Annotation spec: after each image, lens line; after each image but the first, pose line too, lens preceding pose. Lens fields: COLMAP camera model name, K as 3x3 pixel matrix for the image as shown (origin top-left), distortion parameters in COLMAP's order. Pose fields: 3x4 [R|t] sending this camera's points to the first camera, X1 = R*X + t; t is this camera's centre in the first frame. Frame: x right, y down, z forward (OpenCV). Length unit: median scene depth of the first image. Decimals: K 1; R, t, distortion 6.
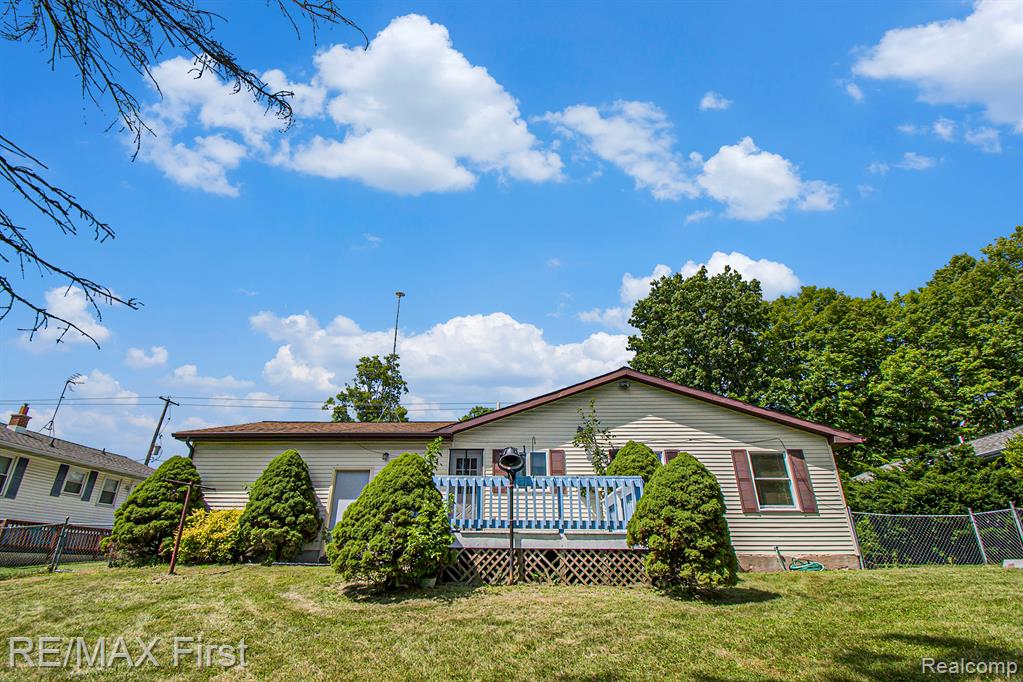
lens RADIAL K [[472.3, 0, 511.5], [0, 472.3, 341.0], [0, 0, 1]] dist [-0.001771, -0.000613]
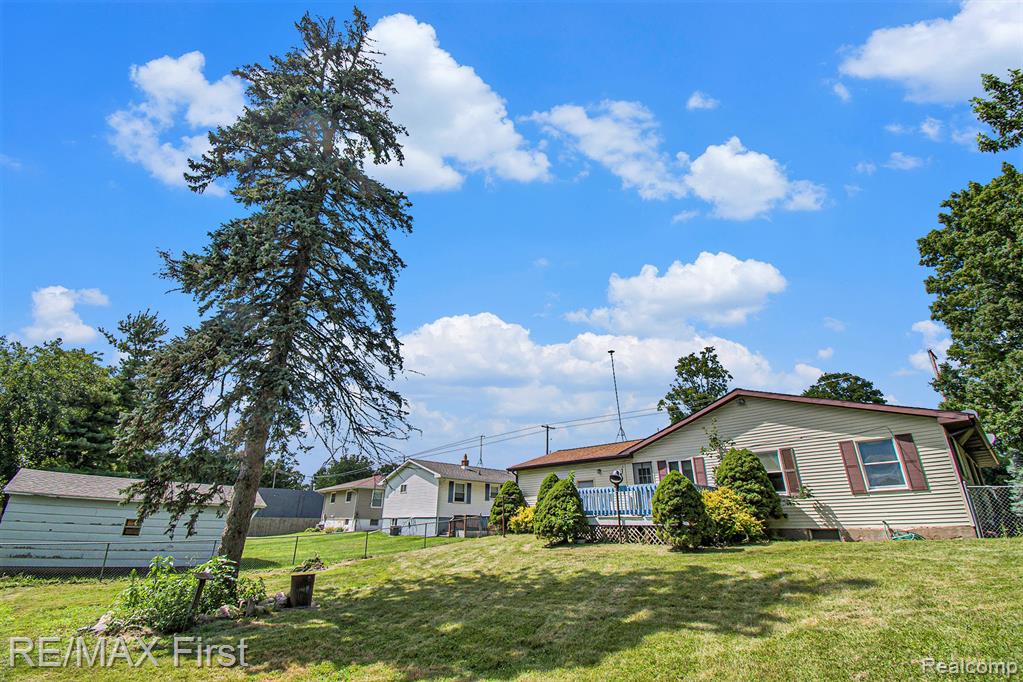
lens RADIAL K [[454.0, 0, 511.5], [0, 454.0, 341.0], [0, 0, 1]] dist [0.001806, -0.019322]
pose [[0.706055, -0.269663, -0.654804, 0.736168], [0.285226, 0.954631, -0.085588, -0.156146], [0.648176, -0.126337, 0.750937, -0.369990]]
